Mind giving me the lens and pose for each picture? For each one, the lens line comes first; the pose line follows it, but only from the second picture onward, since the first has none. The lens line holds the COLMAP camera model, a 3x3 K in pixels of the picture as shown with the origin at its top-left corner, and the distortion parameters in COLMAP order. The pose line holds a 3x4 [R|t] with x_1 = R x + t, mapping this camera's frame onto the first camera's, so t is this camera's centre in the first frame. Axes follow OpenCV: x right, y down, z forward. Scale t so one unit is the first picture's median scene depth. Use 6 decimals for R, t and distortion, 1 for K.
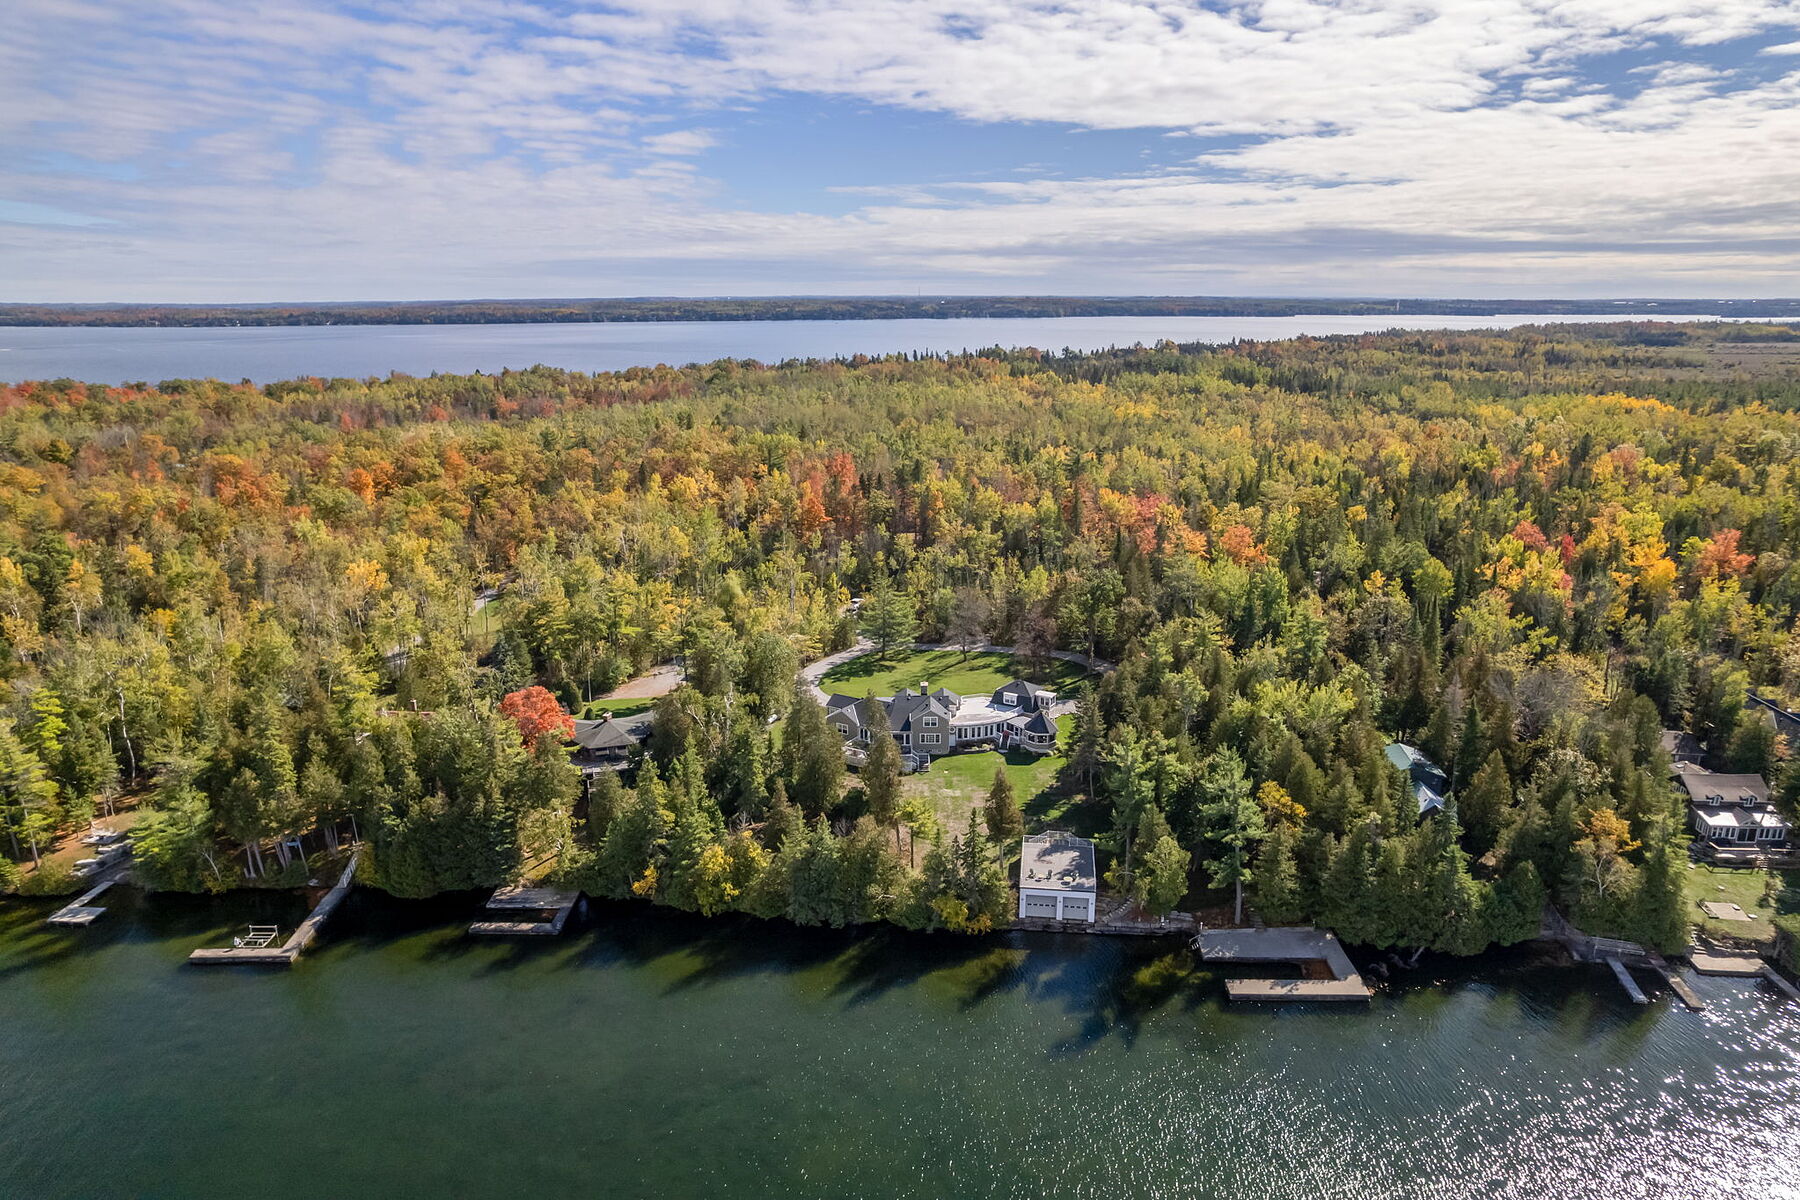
lens RADIAL K [[1159.3, 0, 902.0], [0, 1159.3, 605.0], [0, 0, 1]] dist [-0.079515, 0.073477]
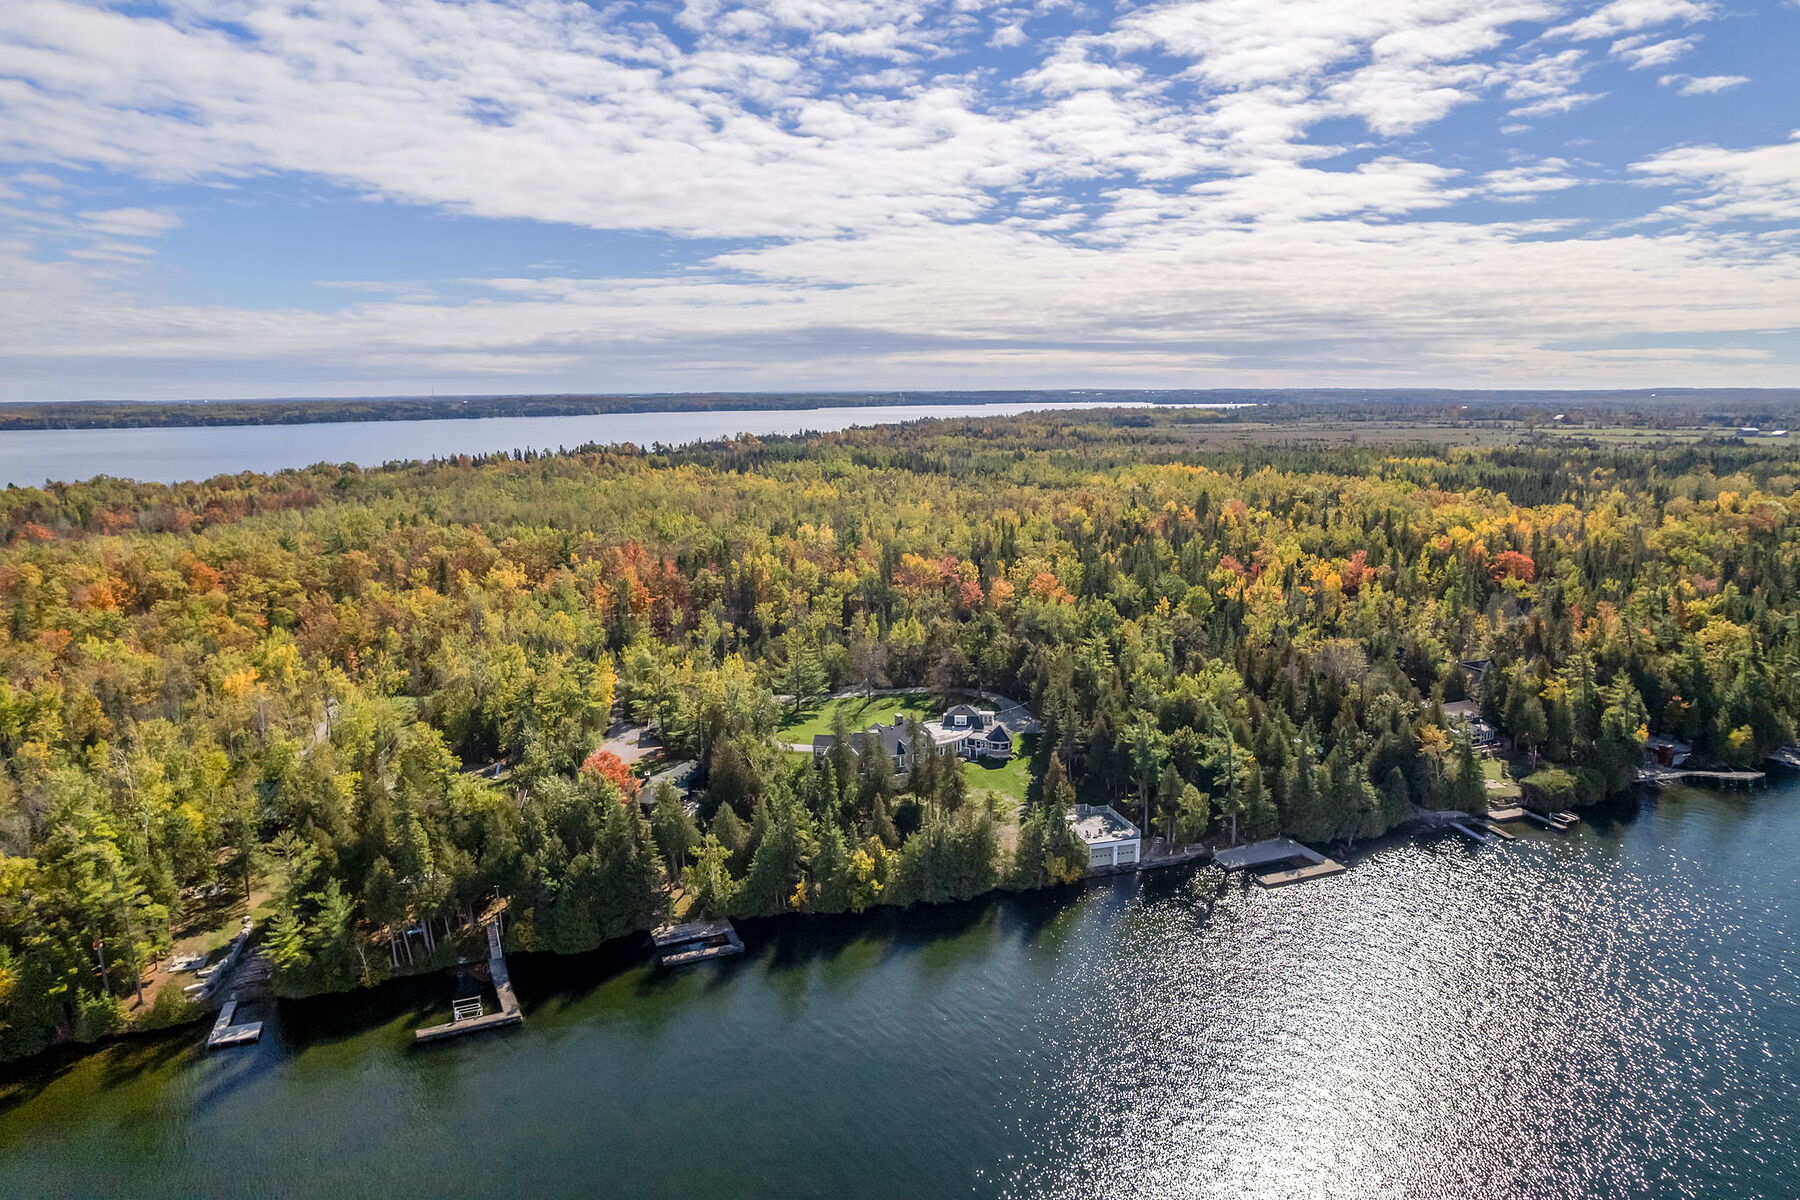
lens RADIAL K [[1159.3, 0, 902.0], [0, 1159.3, 605.0], [0, 0, 1]] dist [-0.079515, 0.073477]
pose [[0.916718, -0.077342, 0.391978, -0.361761], [0.108546, 0.992395, -0.058044, 0.021665], [-0.384508, 0.095757, 0.918142, -0.076345]]
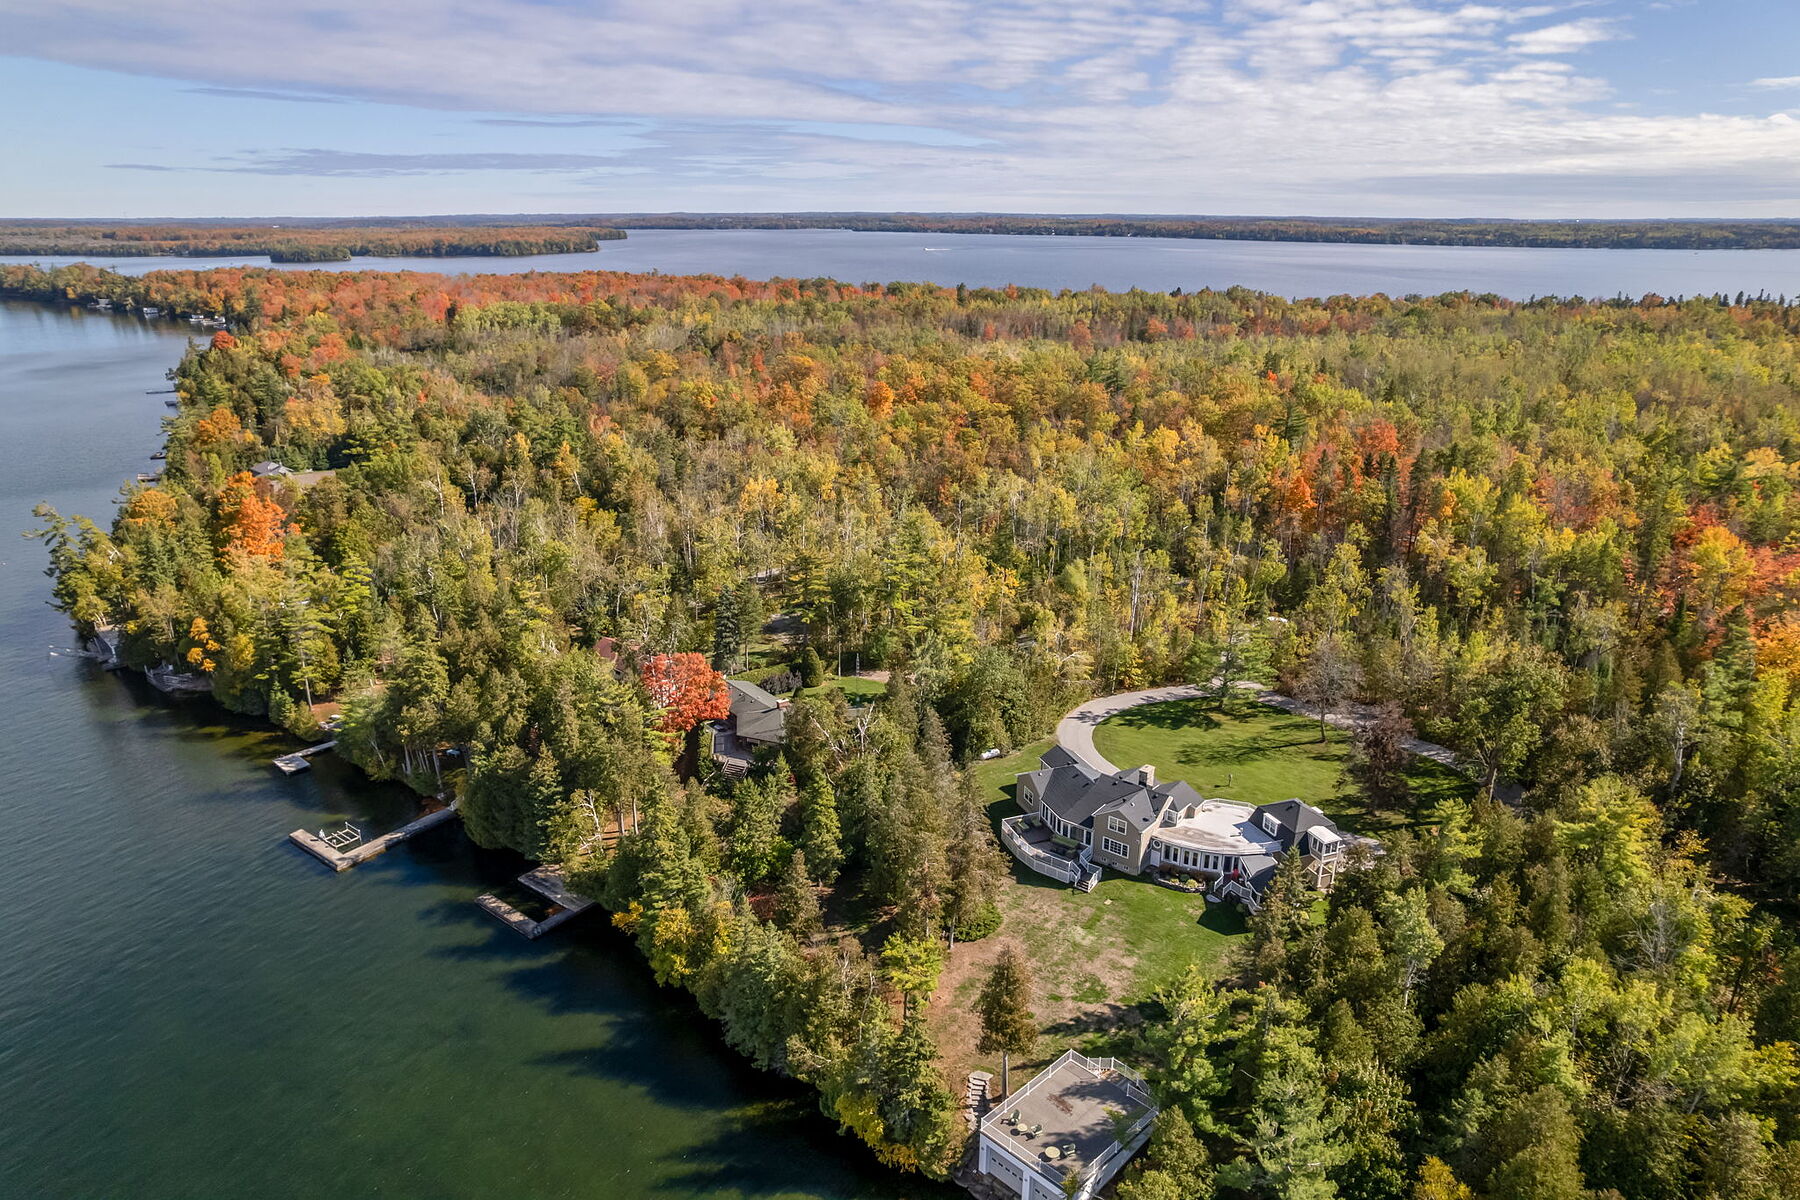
lens RADIAL K [[1159.3, 0, 902.0], [0, 1159.3, 605.0], [0, 0, 1]] dist [-0.079515, 0.073477]
pose [[0.785688, 0.203686, -0.584129, 0.247246], [-0.164172, 0.979036, 0.120570, -0.076306], [0.596441, 0.001167, 0.802656, 0.288911]]
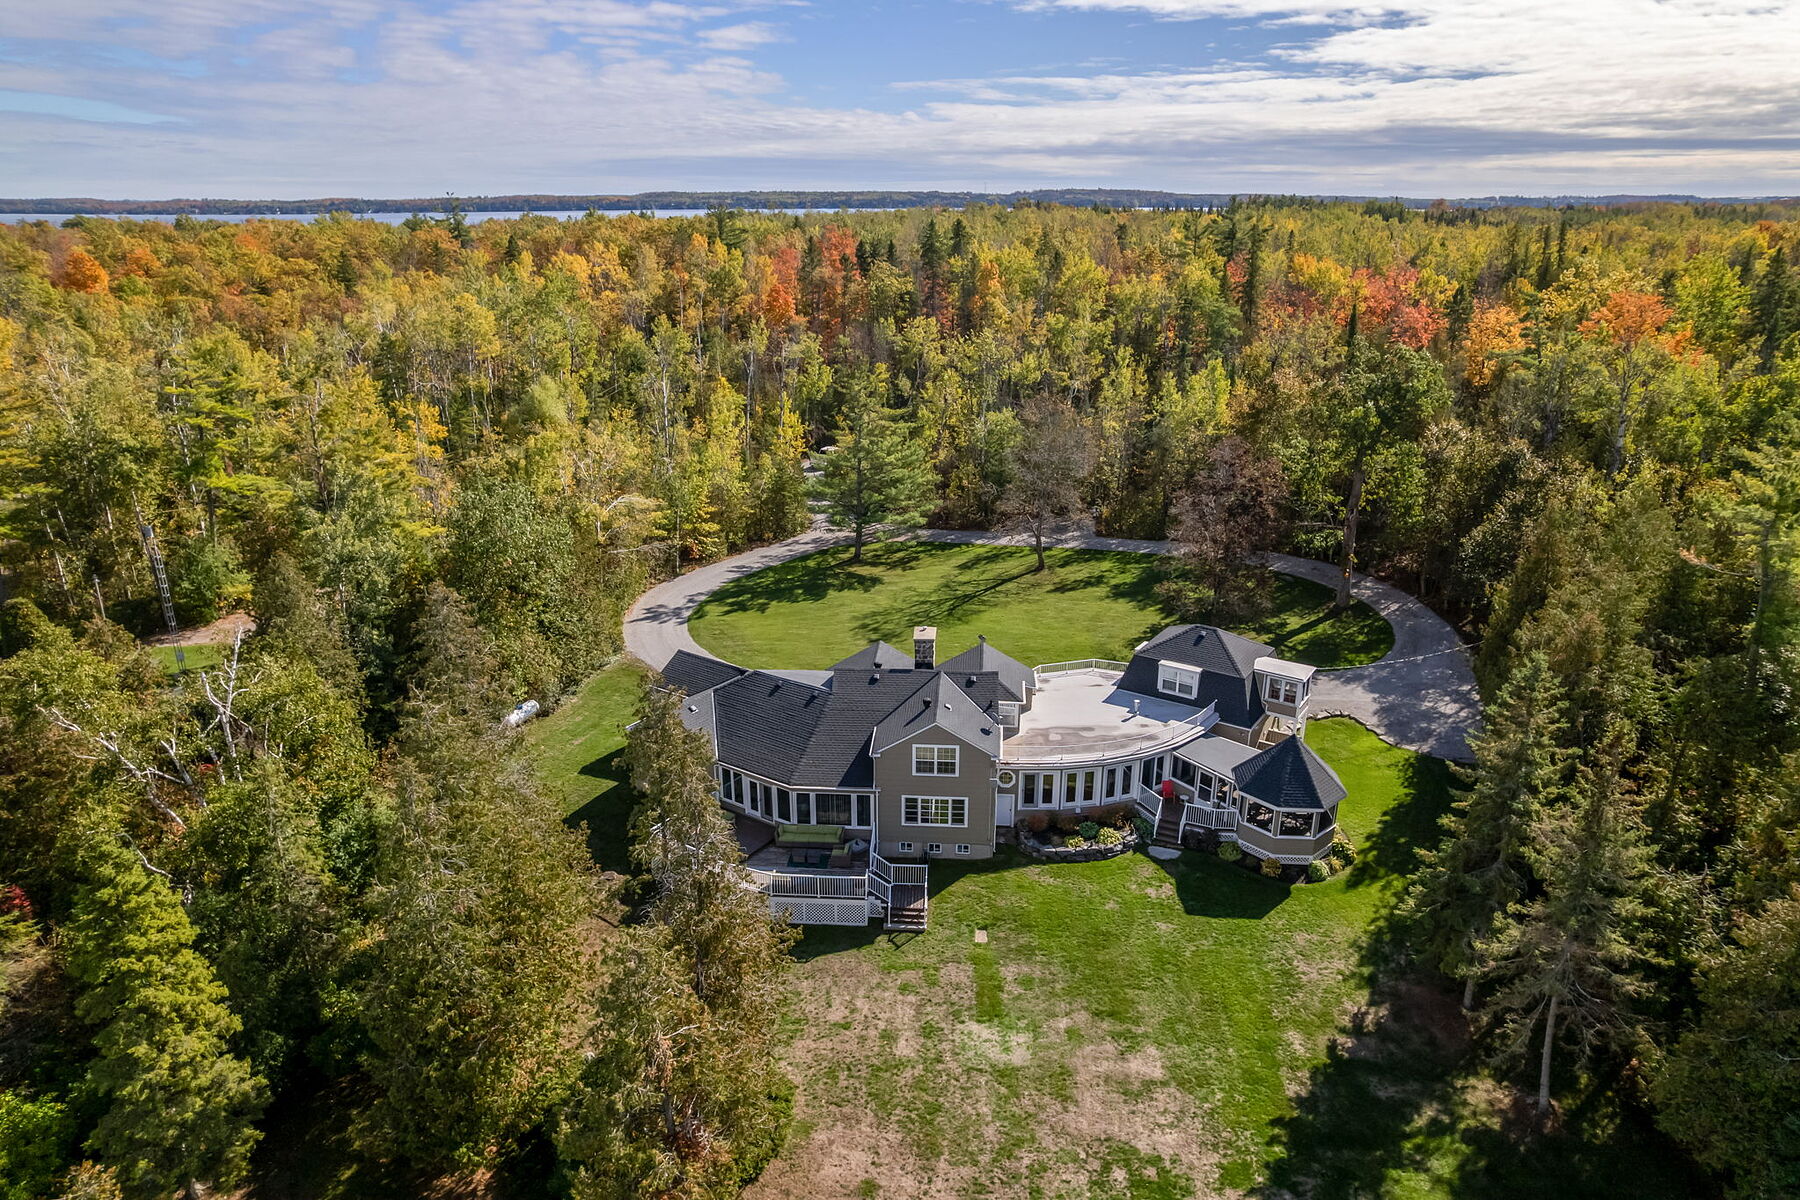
lens RADIAL K [[1151.4, 0, 900.0], [0, 1151.4, 600.0], [0, 0, 1]] dist [-0.063598, 0.035625]
pose [[0.998395, 0.019313, -0.053241, 0.024742], [-0.015313, 0.997100, 0.074540, 0.028591], [0.054526, -0.073605, 0.995796, 0.564550]]
